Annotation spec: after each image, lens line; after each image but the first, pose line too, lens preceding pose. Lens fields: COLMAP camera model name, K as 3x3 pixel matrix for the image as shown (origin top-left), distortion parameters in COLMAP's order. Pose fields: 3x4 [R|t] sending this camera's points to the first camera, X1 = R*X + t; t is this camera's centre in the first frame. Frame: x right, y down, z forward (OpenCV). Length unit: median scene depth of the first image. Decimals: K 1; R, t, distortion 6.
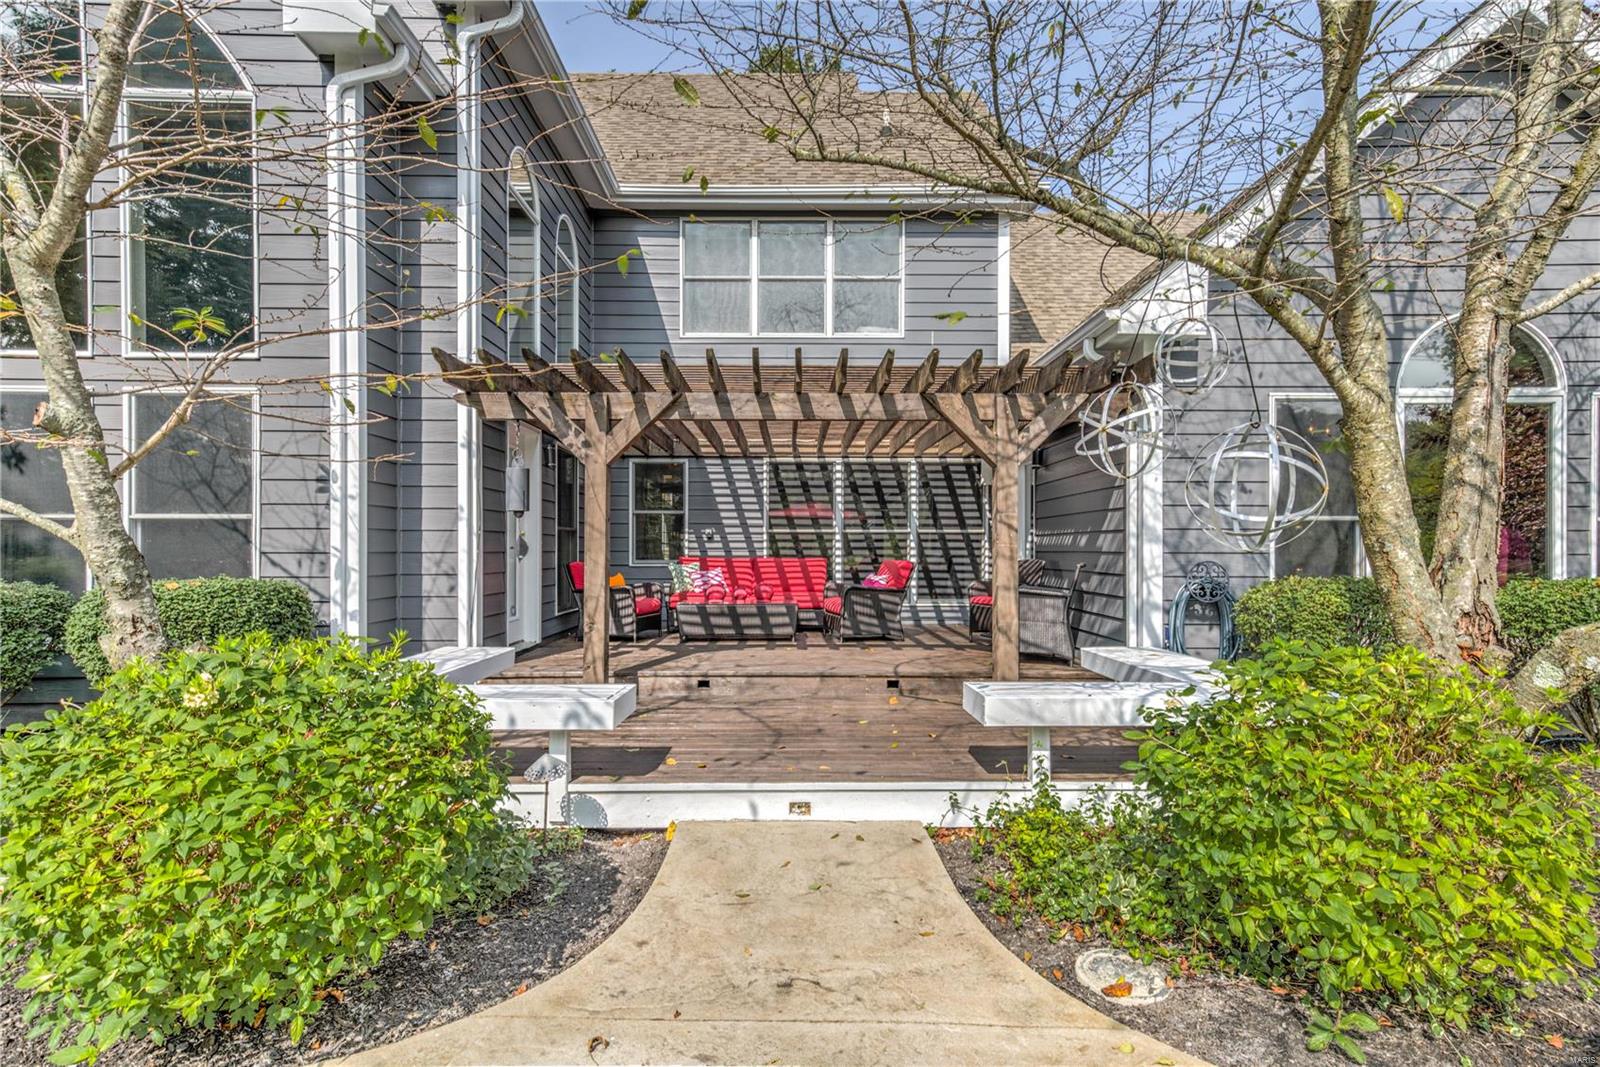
lens RADIAL K [[860.3, 0, 806.5], [0, 860.3, 551.4], [0, 0, 1]] dist [0.025525, 0.000333]
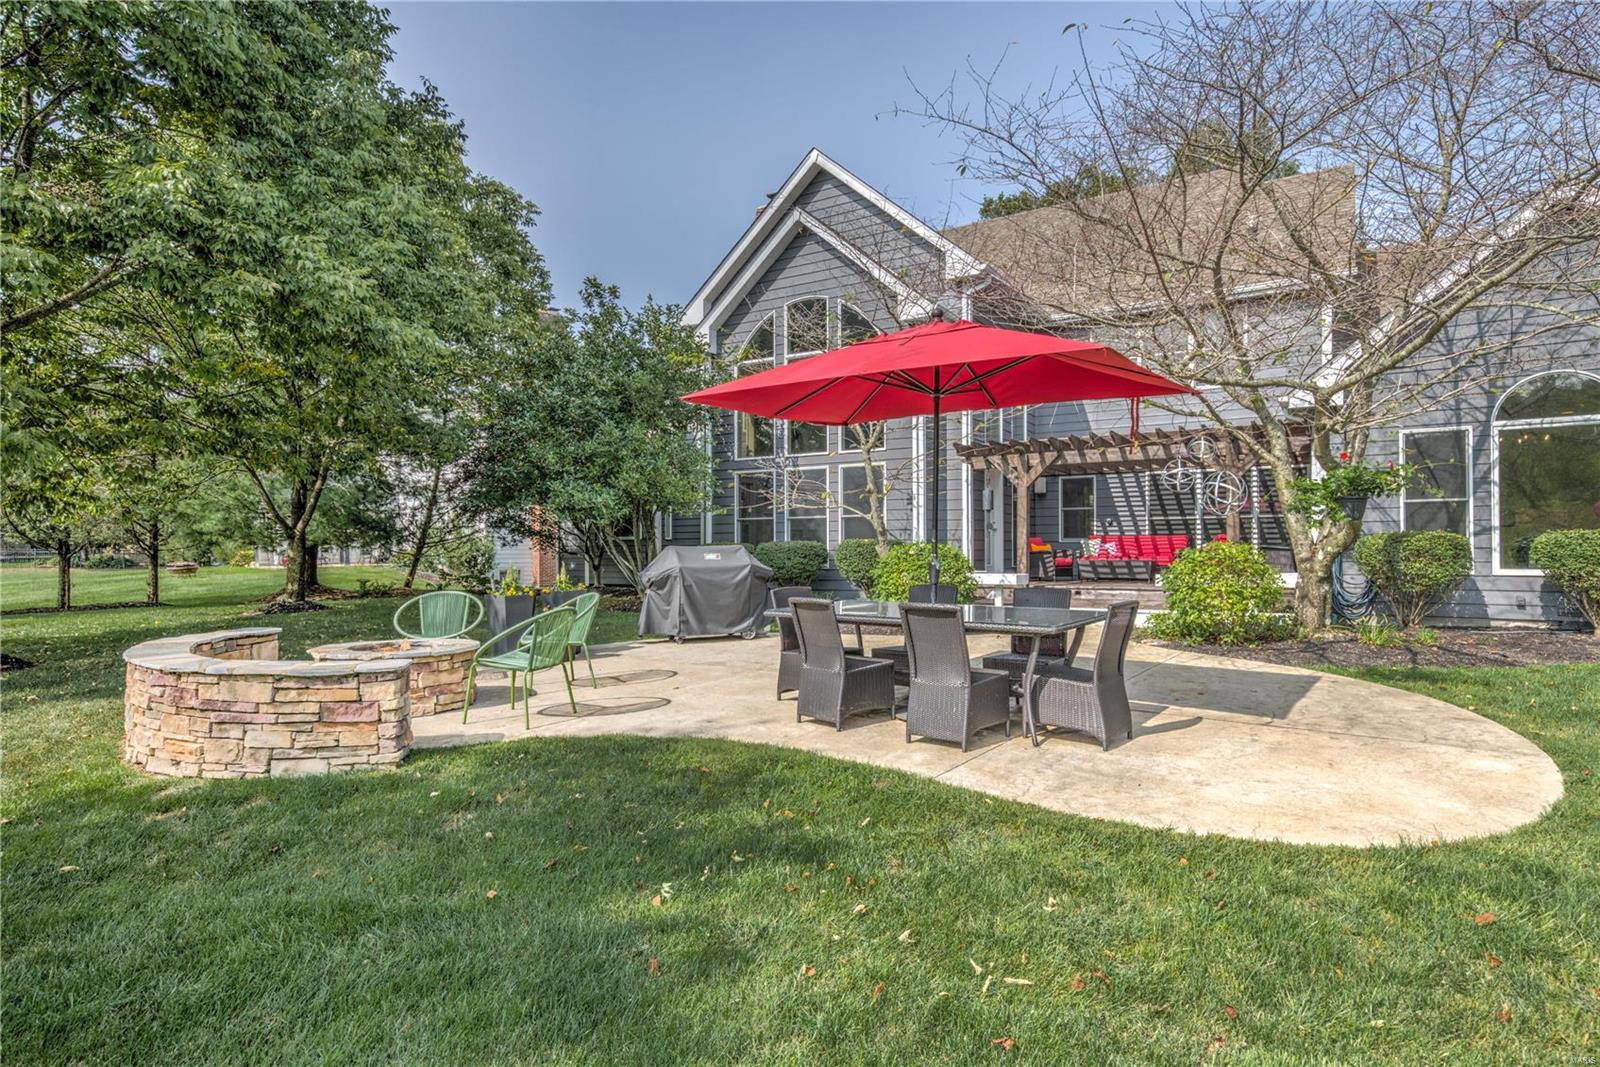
lens RADIAL K [[860.3, 0, 806.5], [0, 860.3, 551.4], [0, 0, 1]] dist [0.025525, 0.000333]
pose [[0.849778, -0.003048, -0.527132, 0.408395], [0.002888, 0.999995, -0.001126, 0.057105], [0.527133, -0.000566, 0.849783, -1.055632]]
